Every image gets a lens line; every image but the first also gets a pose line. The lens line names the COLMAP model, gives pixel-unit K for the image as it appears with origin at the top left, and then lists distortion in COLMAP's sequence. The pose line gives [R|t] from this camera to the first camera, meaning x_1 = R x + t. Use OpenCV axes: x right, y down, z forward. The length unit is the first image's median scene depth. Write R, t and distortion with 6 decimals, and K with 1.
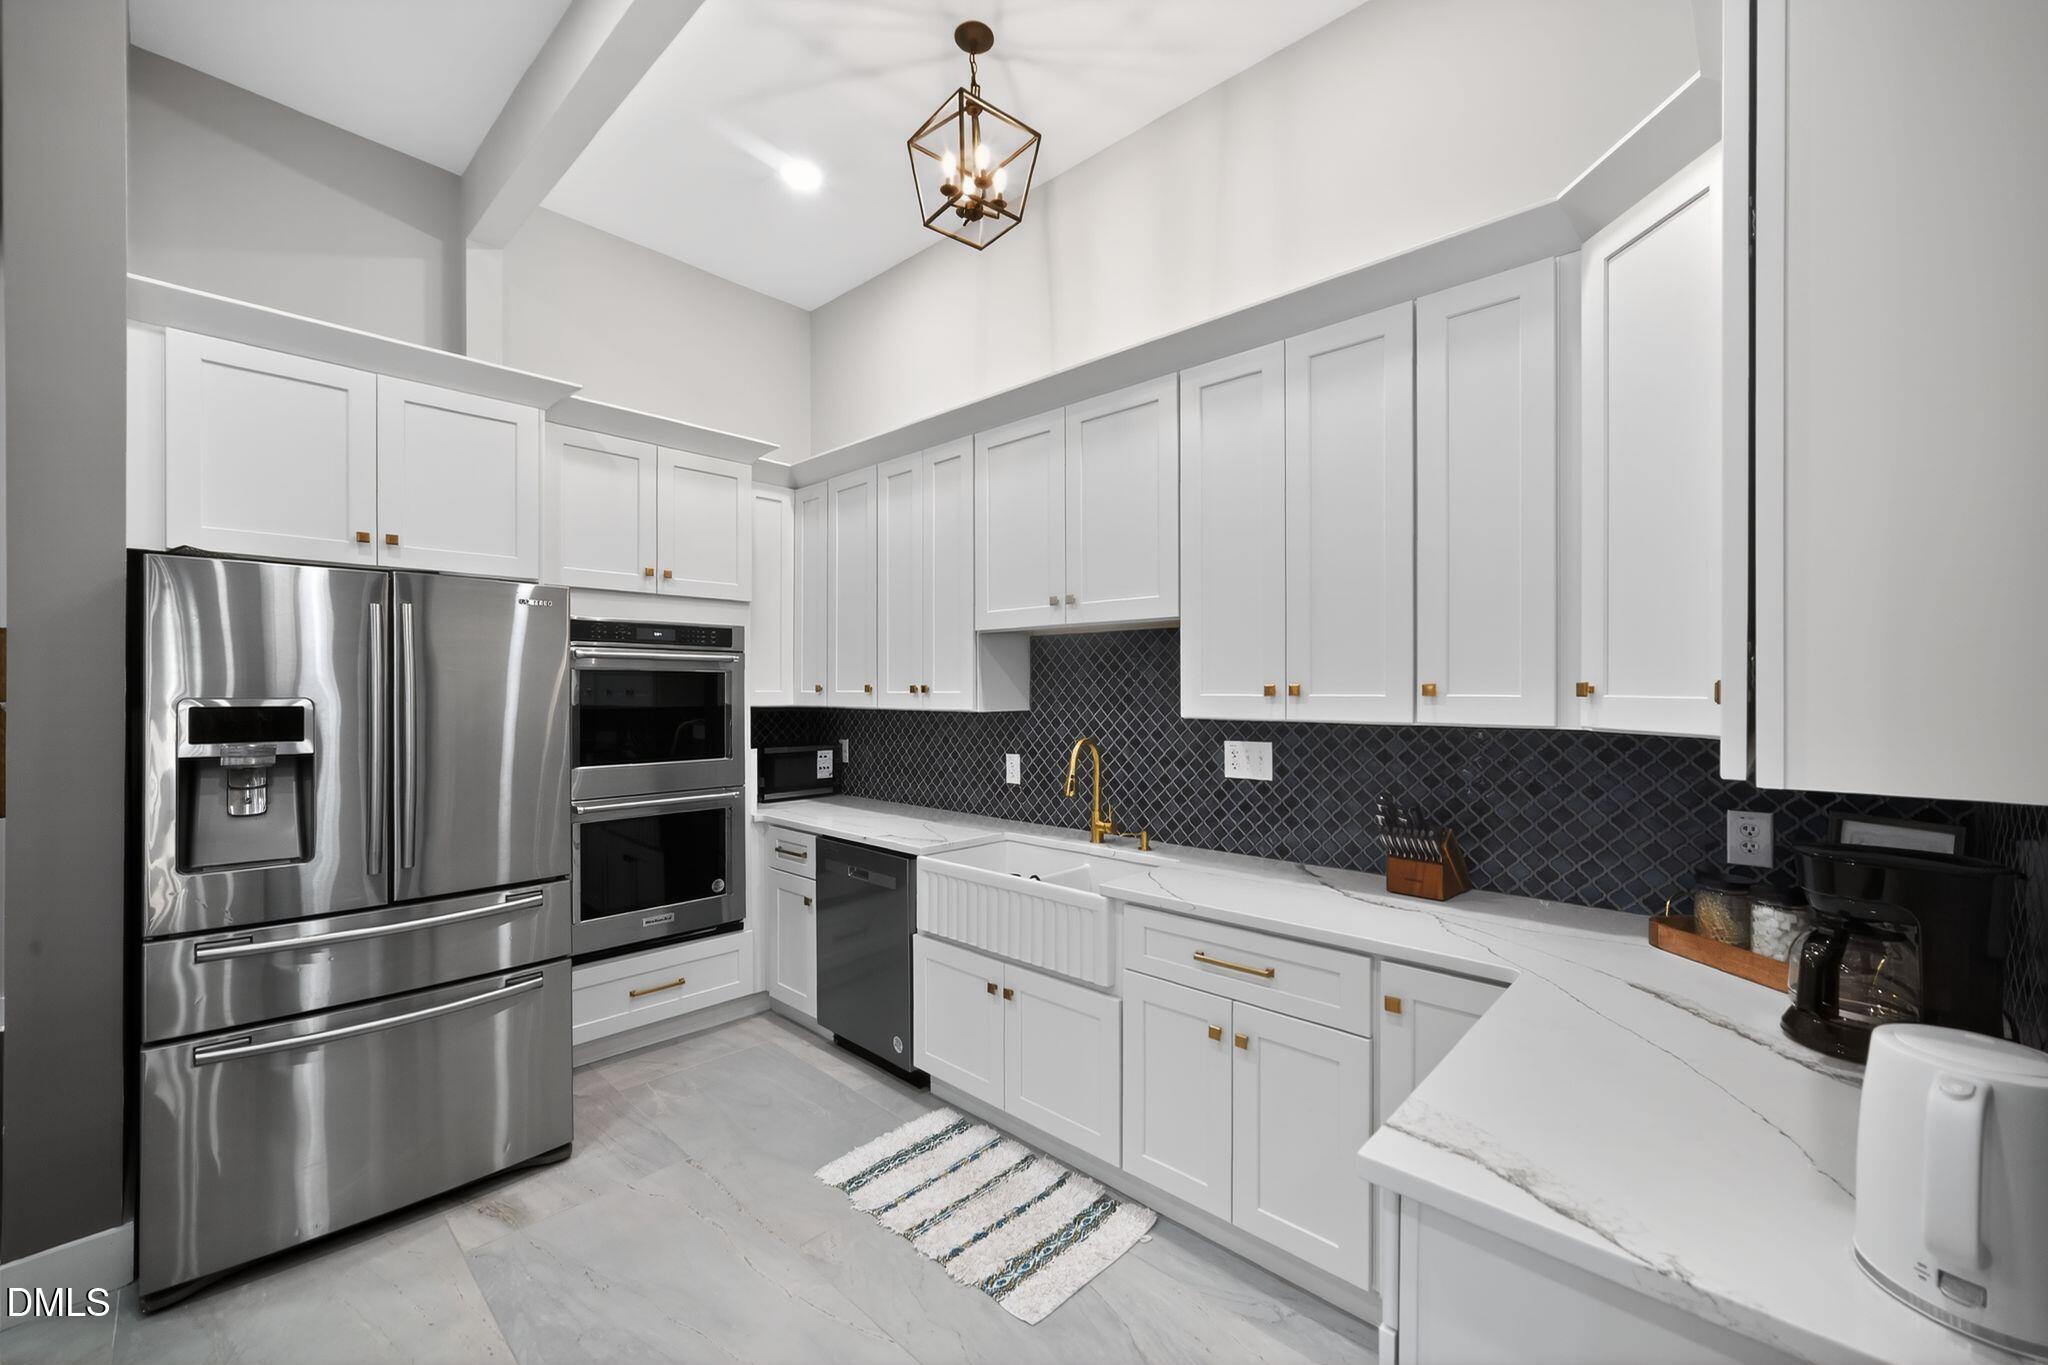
lens RADIAL K [[819.9, 0, 1023.5], [0, 819.9, 695.8], [0, 0, 1]] dist [-0.010134, 0.000157]
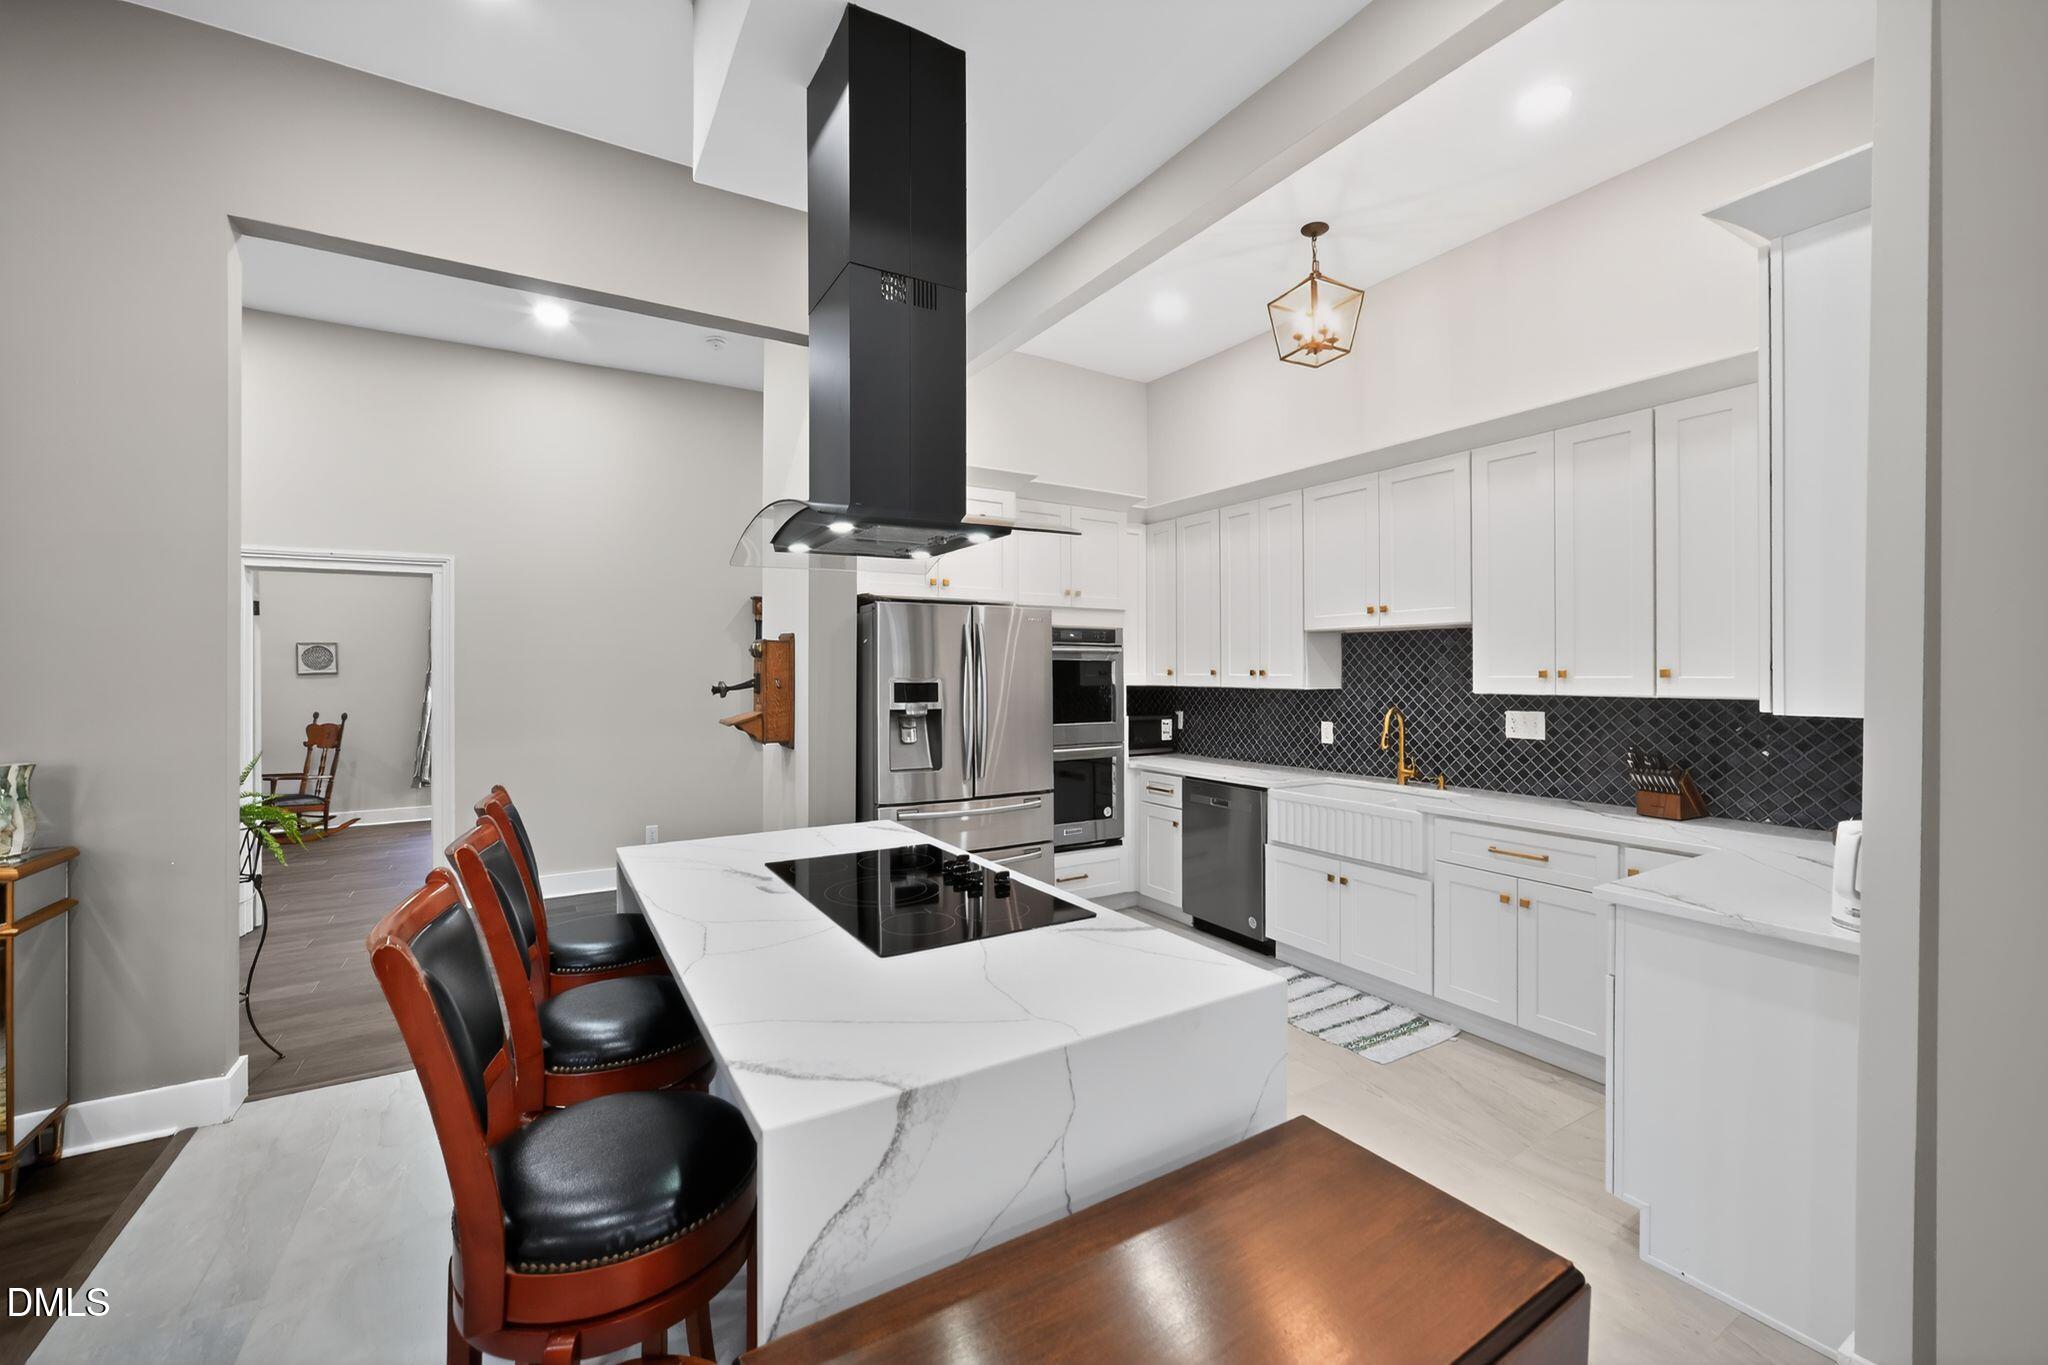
lens RADIAL K [[819.4, 0, 1045.8], [0, 819.4, 671.0], [0, 0, 1]] dist [0.002817, 0.000410]
pose [[0.968907, -0.001520, -0.247419, -0.149833], [-0.000869, 0.999954, -0.009547, 0.002417], [0.247423, 0.009465, 0.968861, -0.484938]]
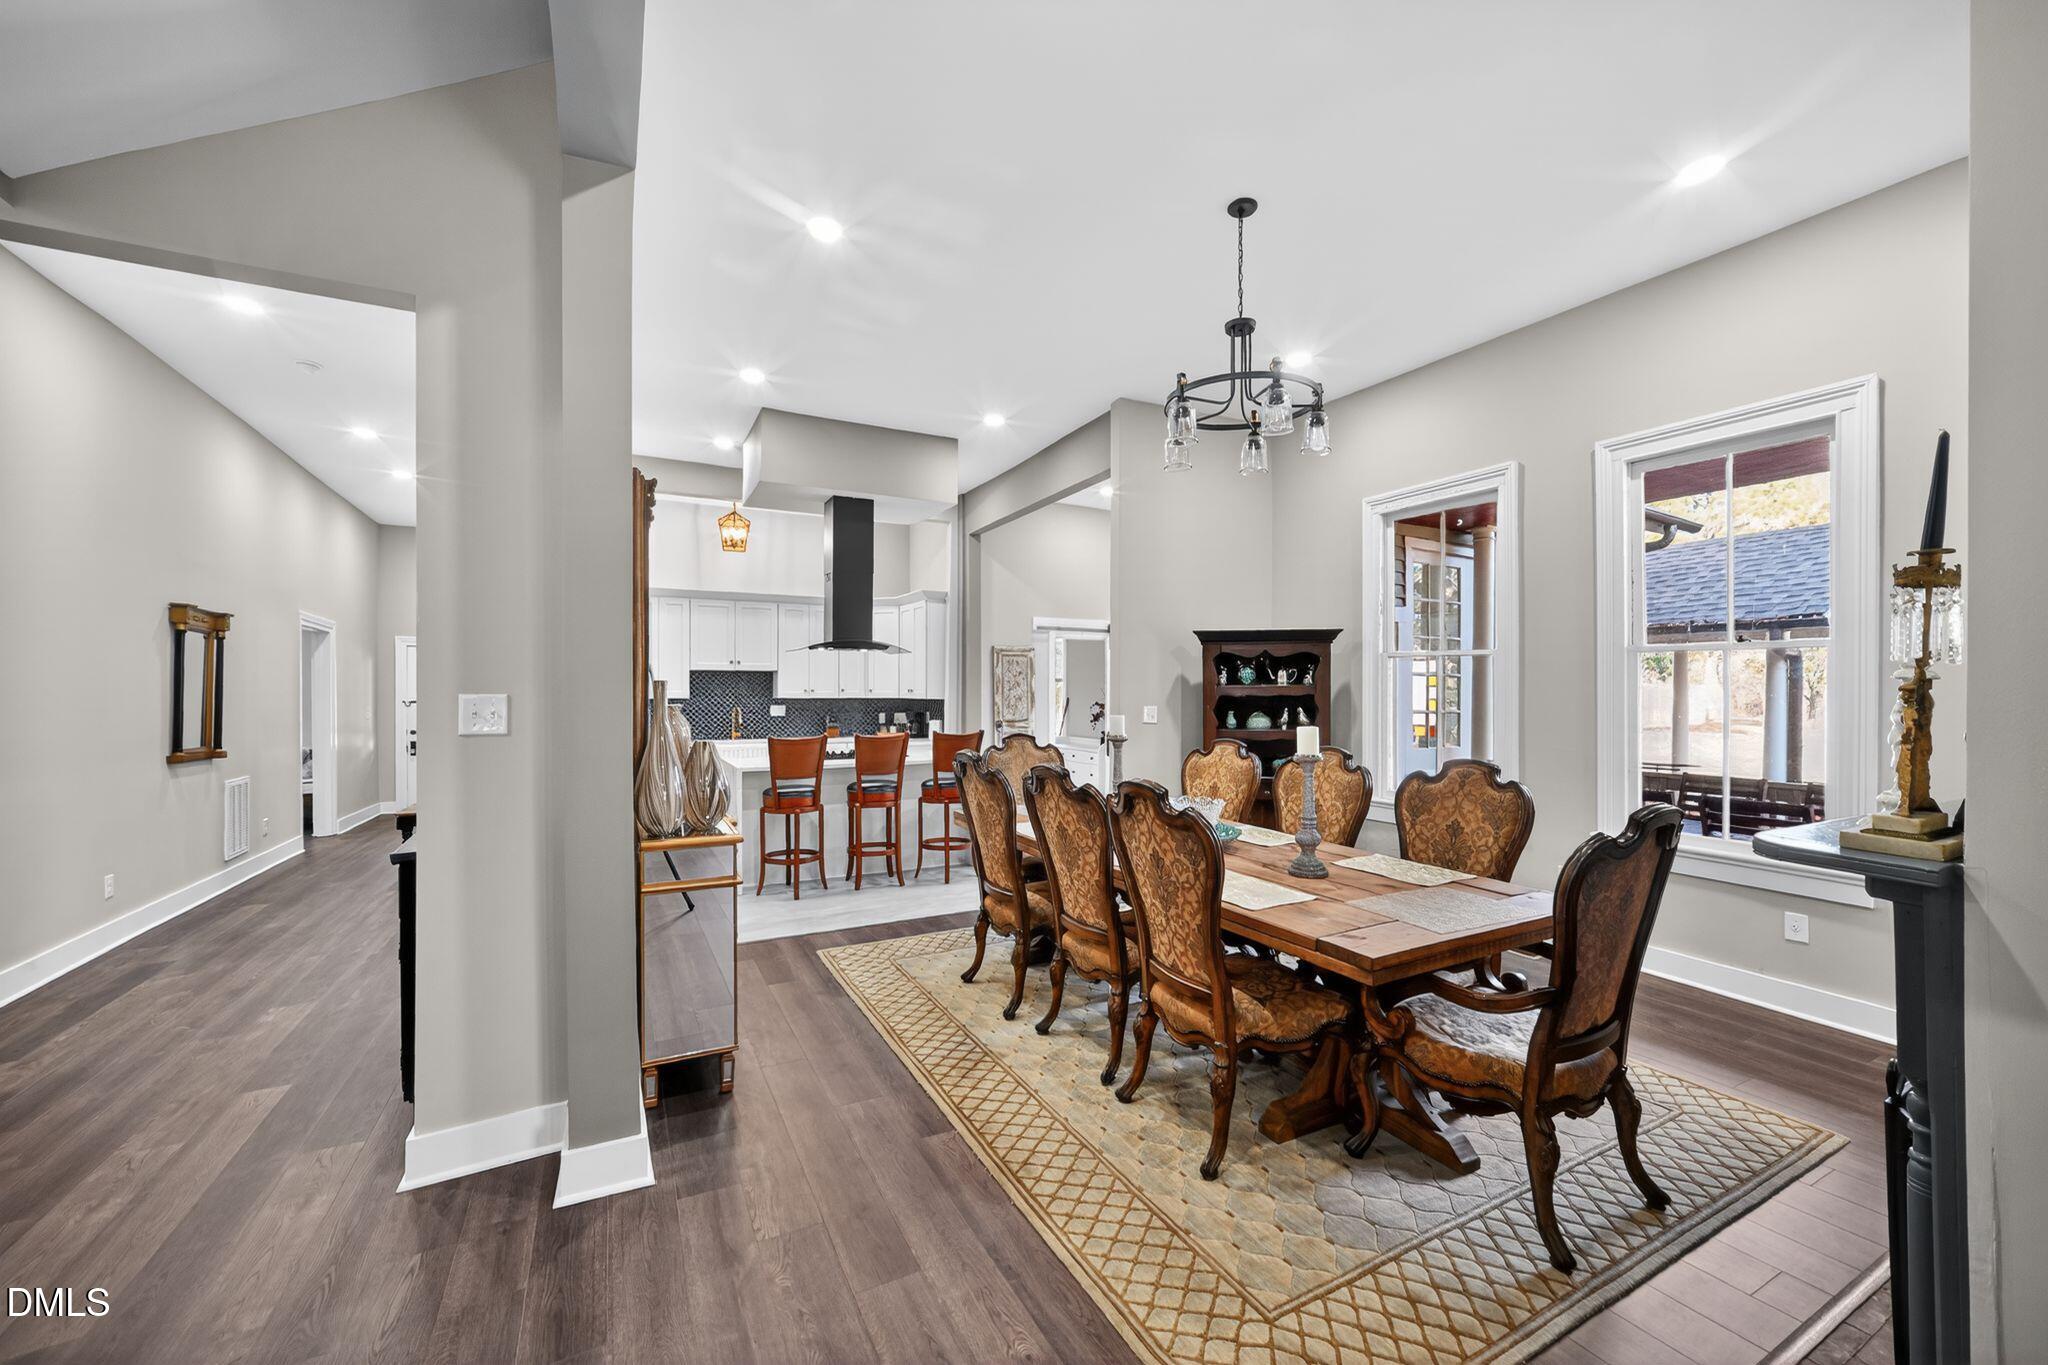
lens RADIAL K [[796.4, 0, 1034.5], [0, 796.4, 695.0], [0, 0, 1]] dist [-0.000027, 0.000037]
pose [[0.322258, -0.005334, 0.946637, -2.418848], [0.005971, 0.999976, 0.003602, 0.007332], [-0.946633, 0.004492, 0.322282, -1.060108]]
